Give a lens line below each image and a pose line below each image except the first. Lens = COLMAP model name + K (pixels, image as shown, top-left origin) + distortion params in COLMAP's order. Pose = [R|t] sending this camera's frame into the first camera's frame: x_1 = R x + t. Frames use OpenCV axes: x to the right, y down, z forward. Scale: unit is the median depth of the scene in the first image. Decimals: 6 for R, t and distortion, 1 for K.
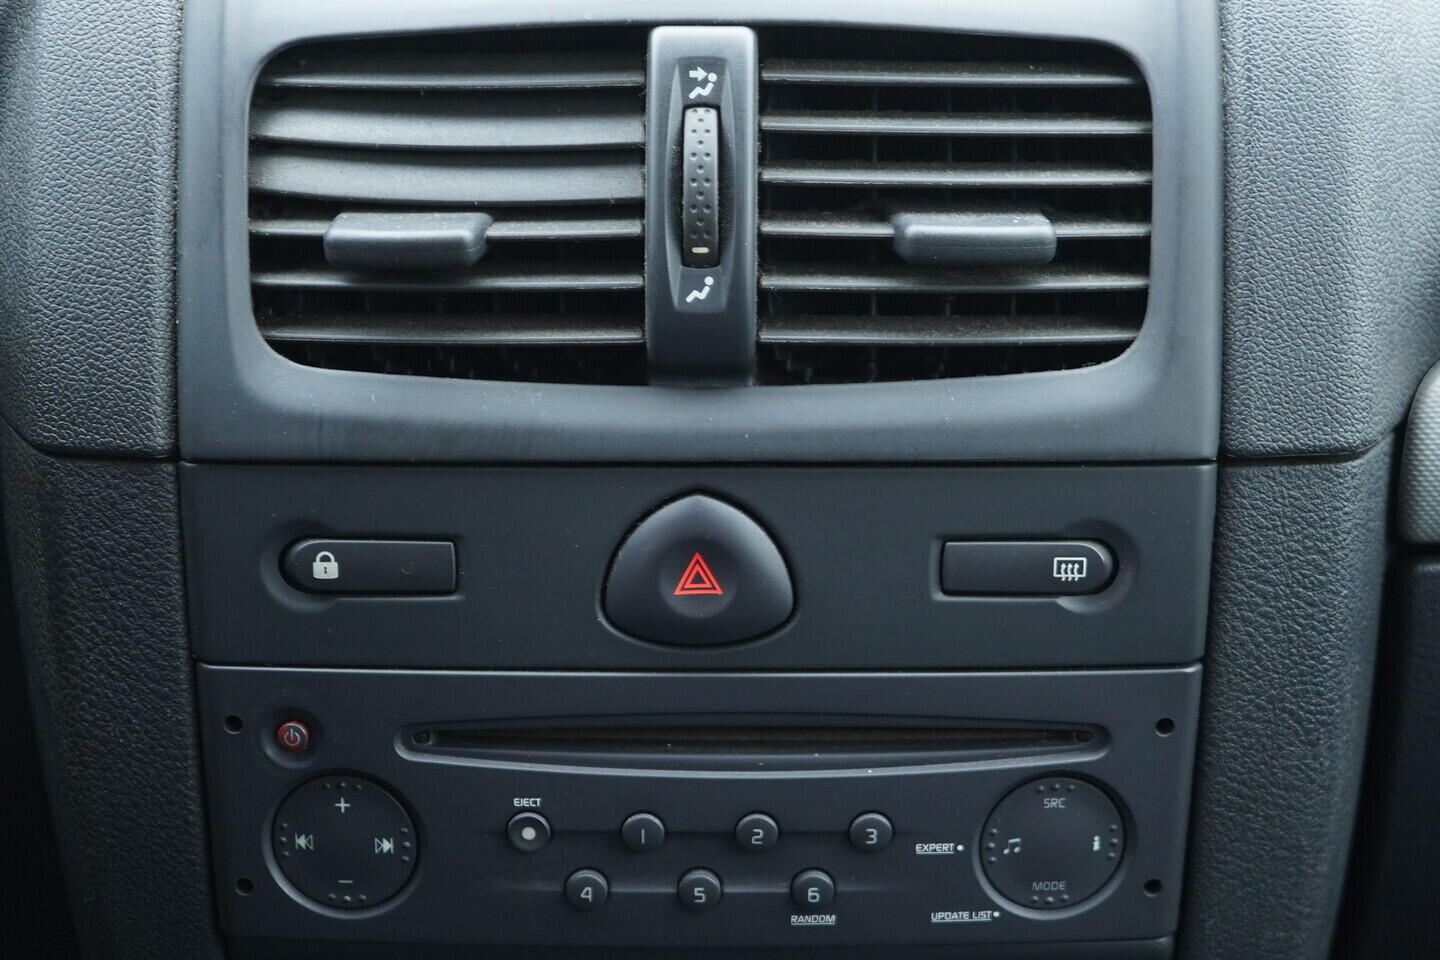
lens RADIAL K [[2210.3, 0, 720.0], [0, 2210.3, 480.0], [0, 0, 1]] dist [-0.017471, -0.003413]
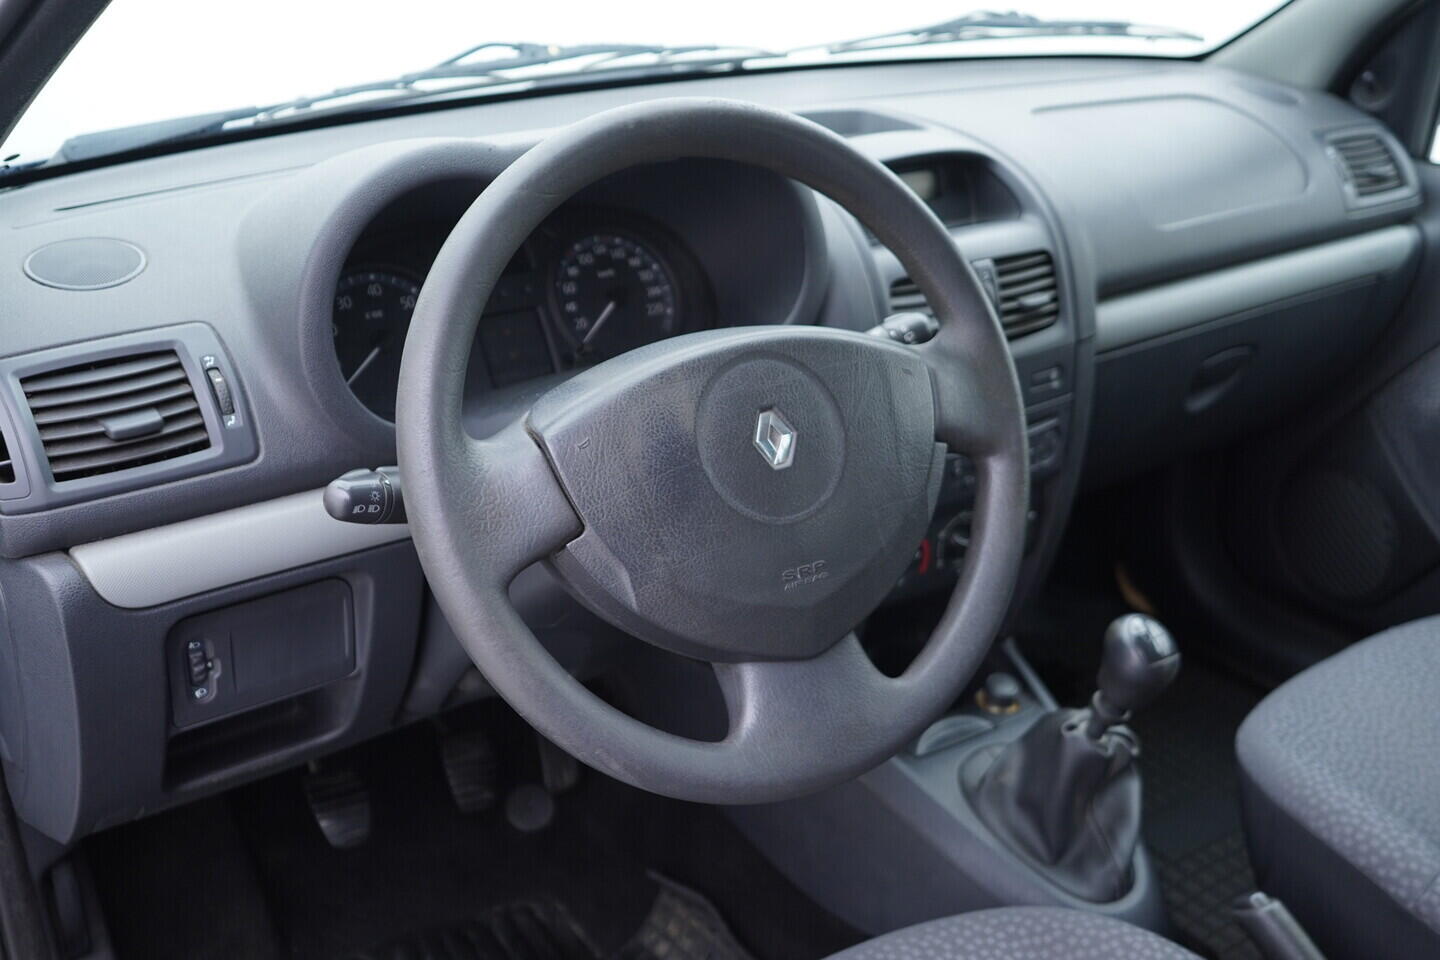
lens RADIAL K [[1470.1, 0, 720.0], [0, 1470.1, 480.0], [0, 0, 1]] dist [-0.000042, -0.006474]
pose [[0.816716, -0.234535, 0.527227, -1.865584], [0.173119, 0.971176, 0.163849, -0.331887], [-0.550459, -0.042545, 0.833778, -0.961237]]
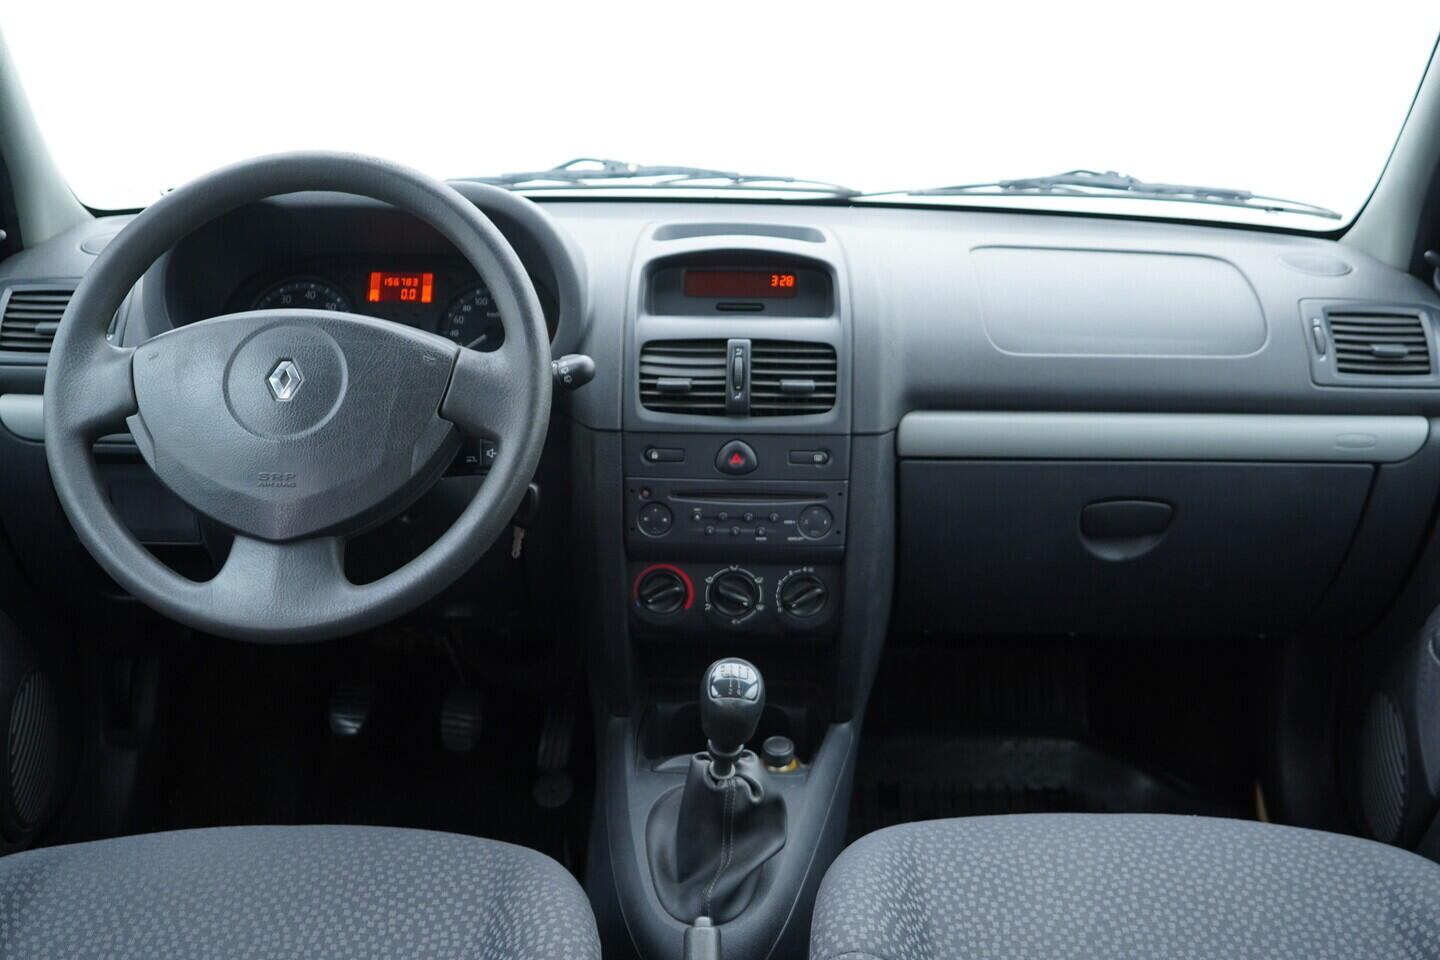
lens RADIAL K [[1497.5, 0, 720.0], [0, 1497.5, 480.0], [0, 0, 1]] dist [-0.000437, 0.029810]
pose [[0.999915, 0.013027, -0.000607, -0.041509], [-0.013039, 0.999513, -0.028363, 0.176160], [0.000237, 0.028369, 0.999598, -2.092270]]
